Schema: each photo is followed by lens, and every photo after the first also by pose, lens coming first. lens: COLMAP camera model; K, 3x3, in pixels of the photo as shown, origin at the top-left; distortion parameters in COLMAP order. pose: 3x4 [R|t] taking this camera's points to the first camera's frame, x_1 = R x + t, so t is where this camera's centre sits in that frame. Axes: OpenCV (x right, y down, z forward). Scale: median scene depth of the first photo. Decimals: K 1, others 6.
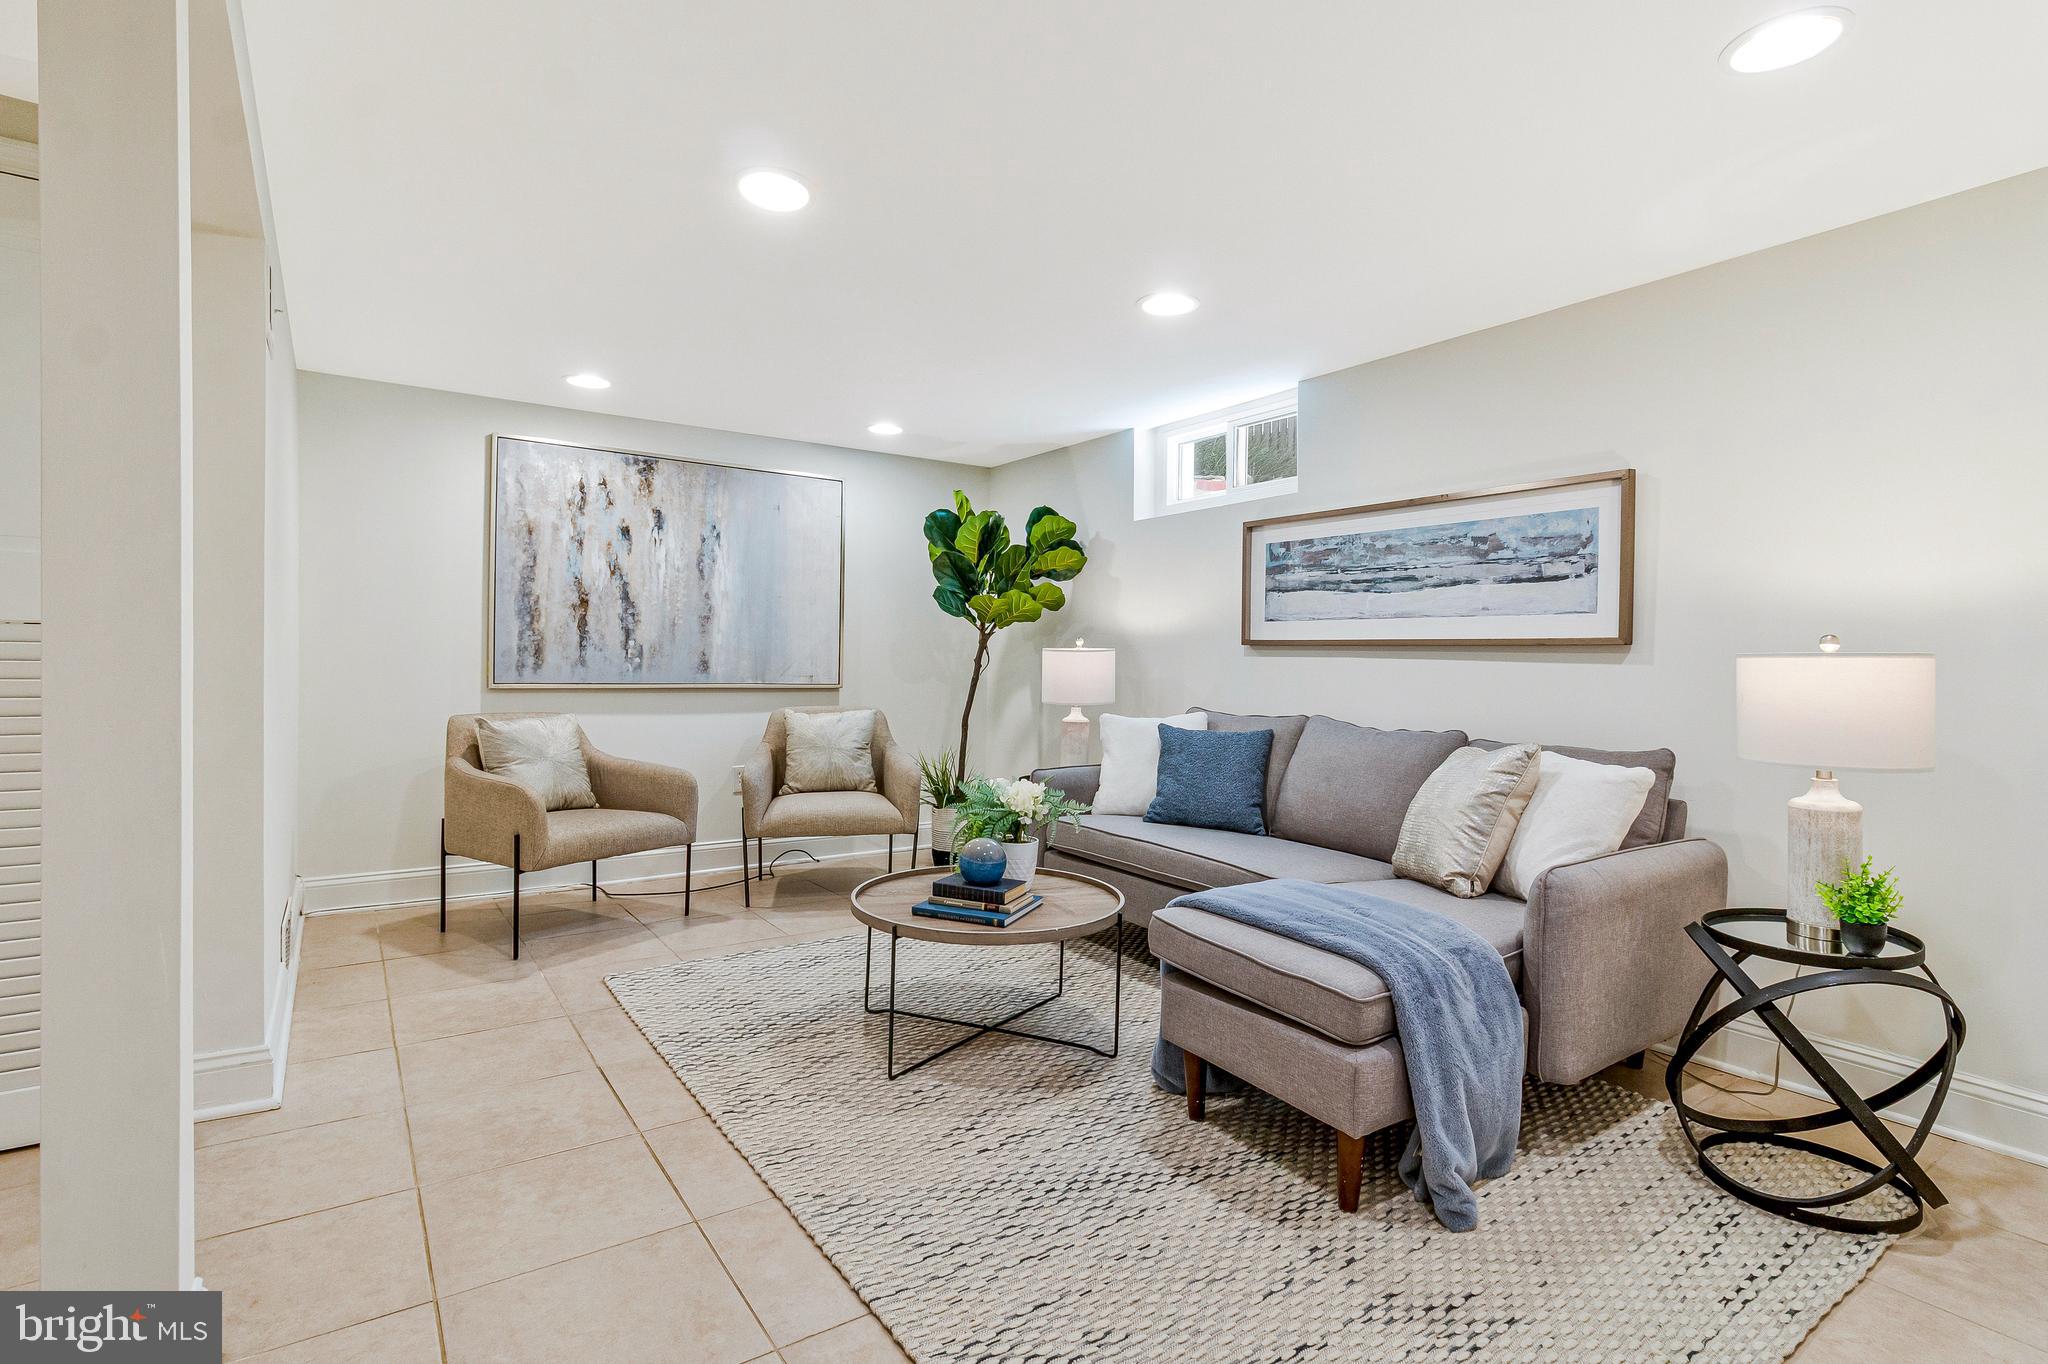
lens RADIAL K [[986.0, 0, 1033.4], [0, 986.0, 709.0], [0, 0, 1]] dist [0.001898, 0.000181]
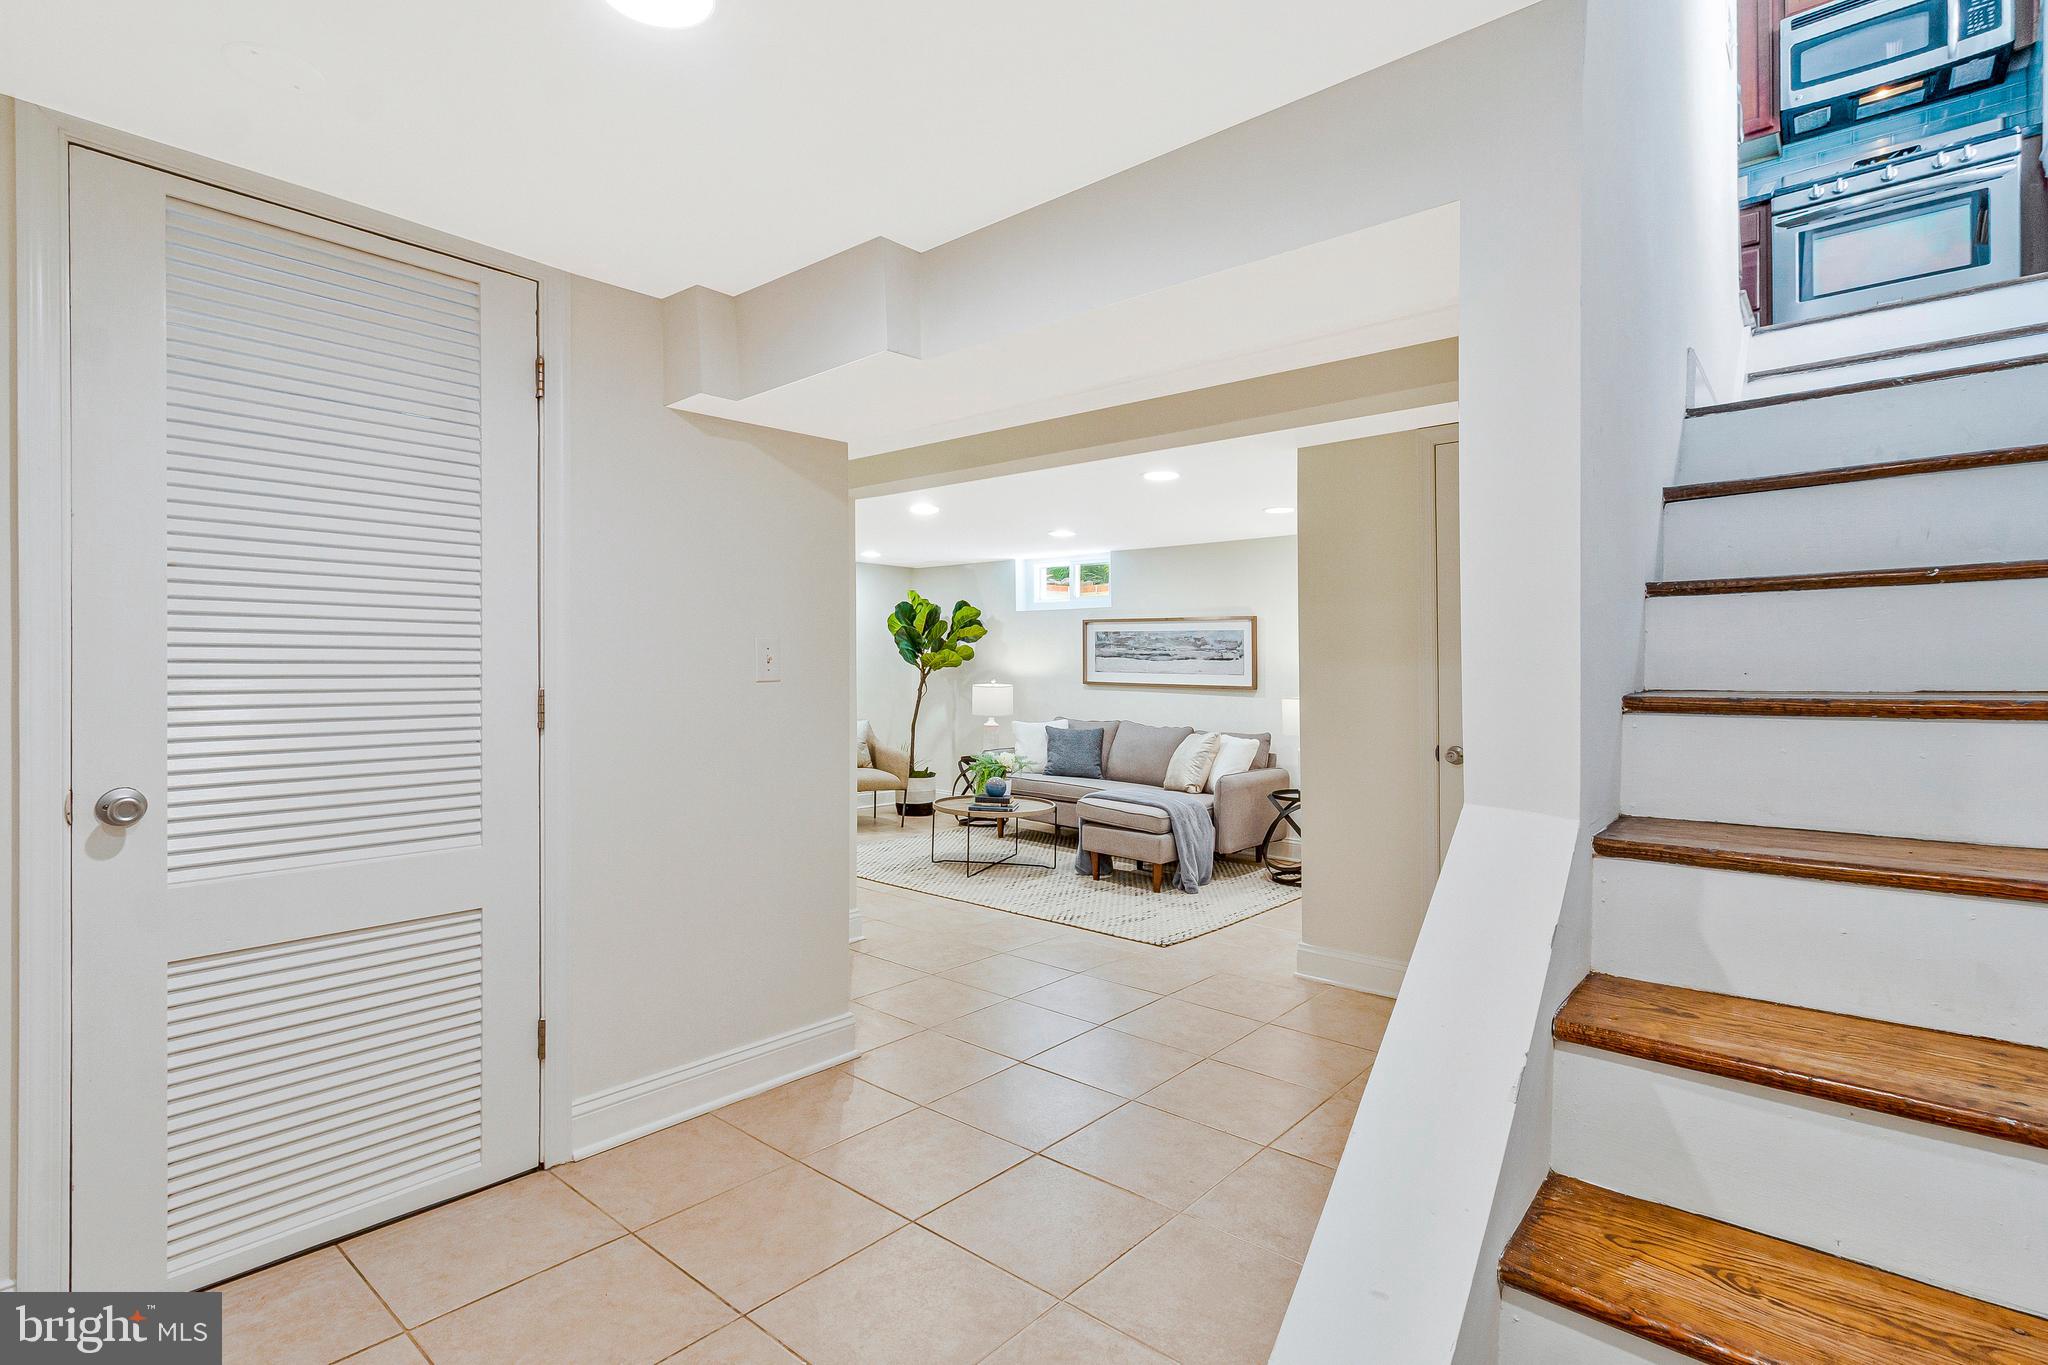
lens RADIAL K [[950.6, 0, 1034.4], [0, 950.6, 674.5], [0, 0, 1]] dist [0.003007, 0.000254]
pose [[0.969781, 0.000045, 0.243975, -0.296178], [0.010651, 0.999039, -0.042522, -0.005804], [-0.243743, 0.043836, 0.968849, -0.683698]]
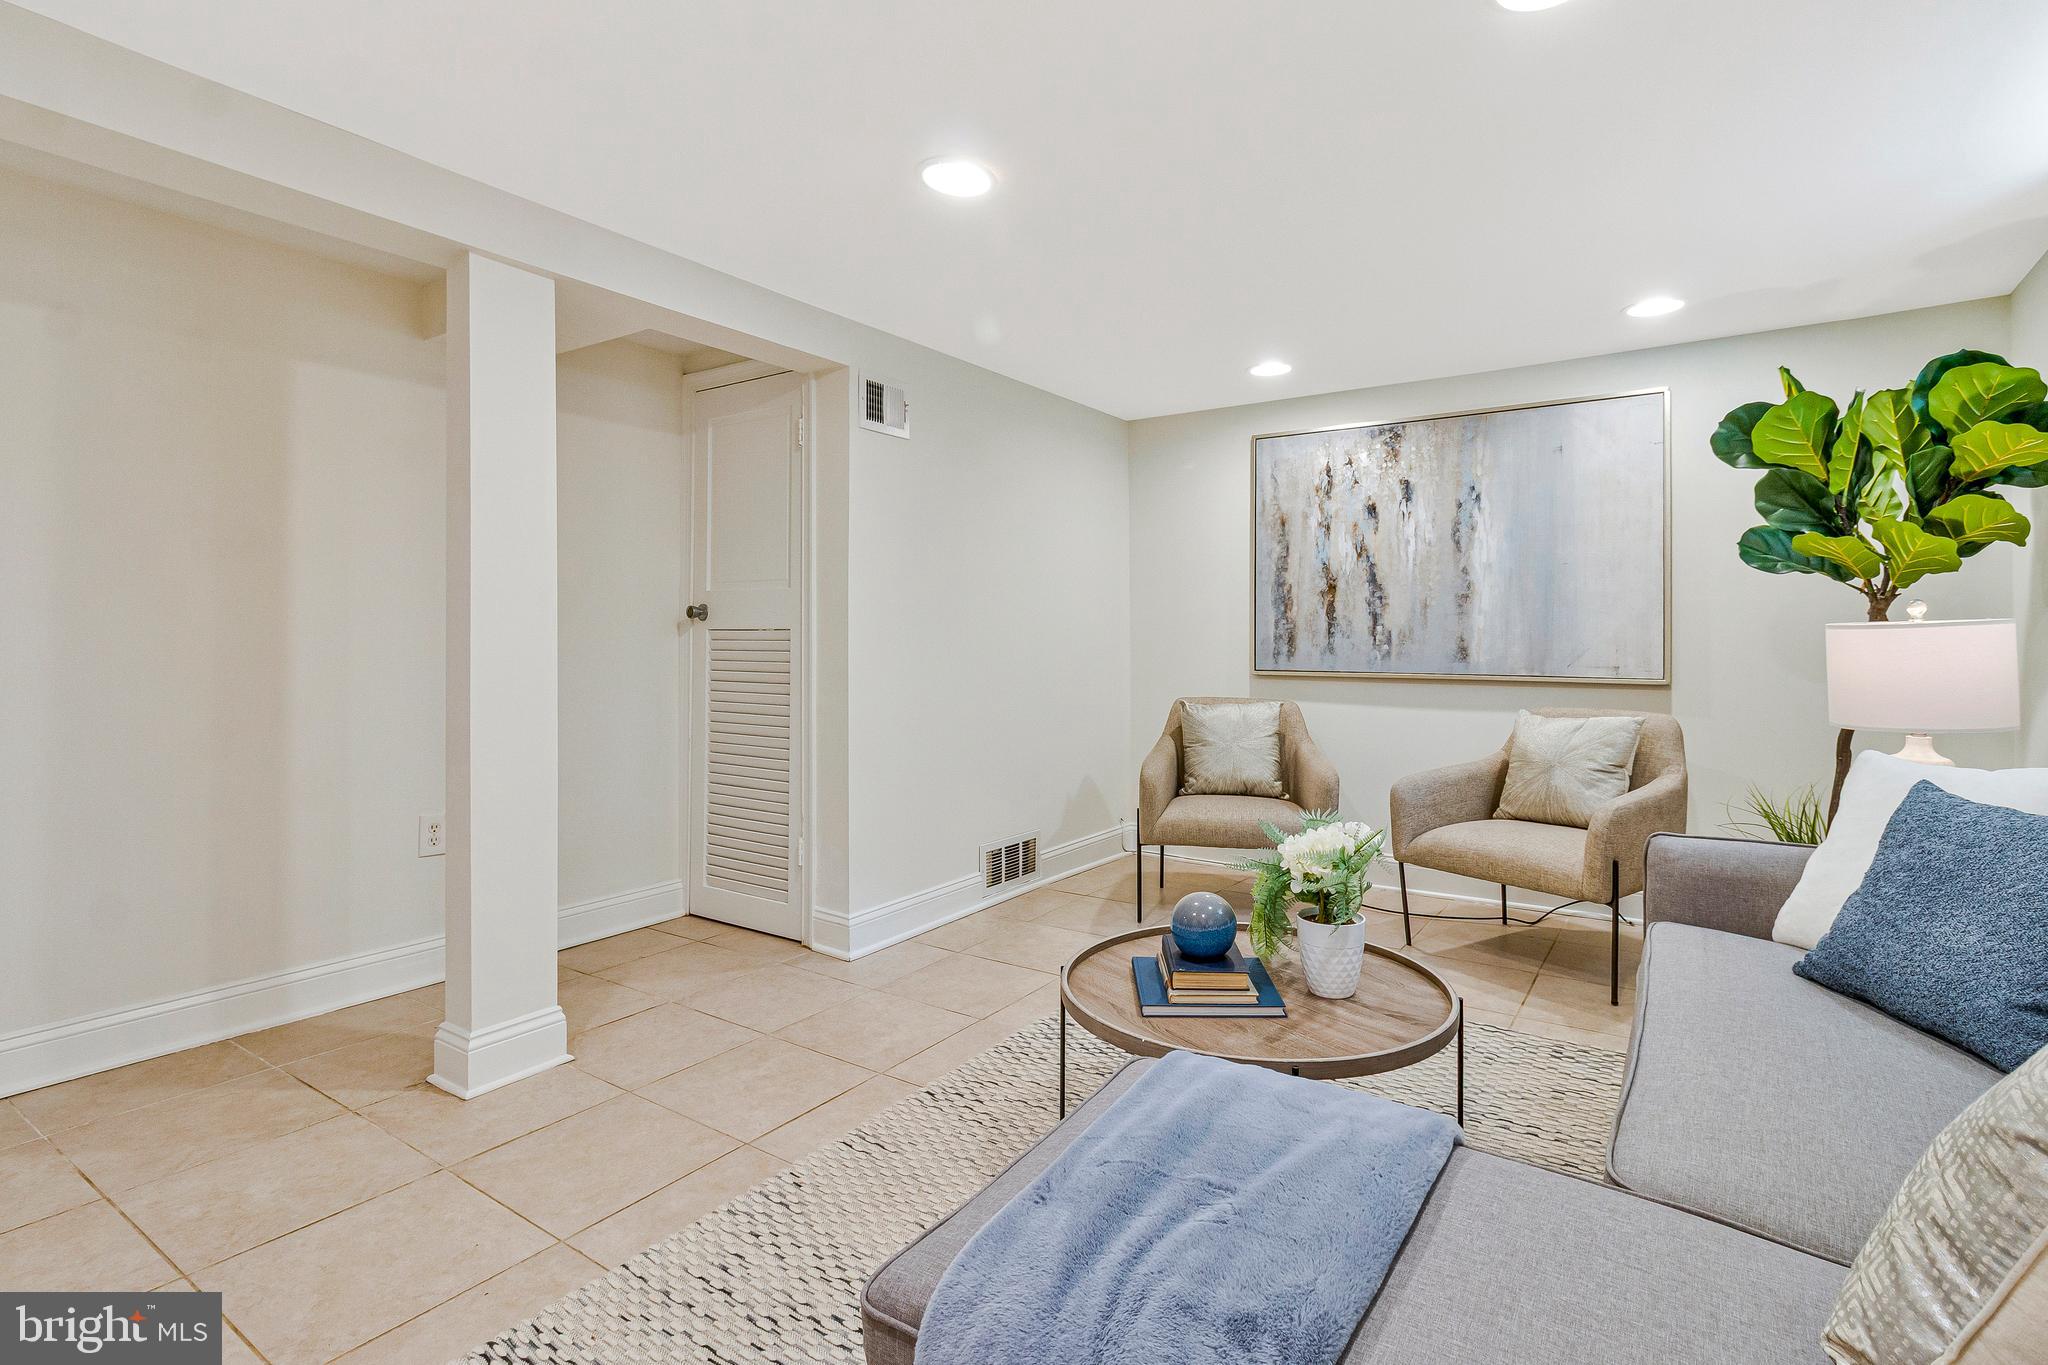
lens RADIAL K [[1006.0, 0, 1025.3], [0, 1006.0, 648.1], [0, 0, 1]] dist [0.004122, -0.000082]
pose [[0.344015, -0.003409, -0.938958, 0.379910], [-0.039862, 0.999039, -0.018232, -0.019442], [0.938118, 0.043701, 0.343549, 0.386722]]
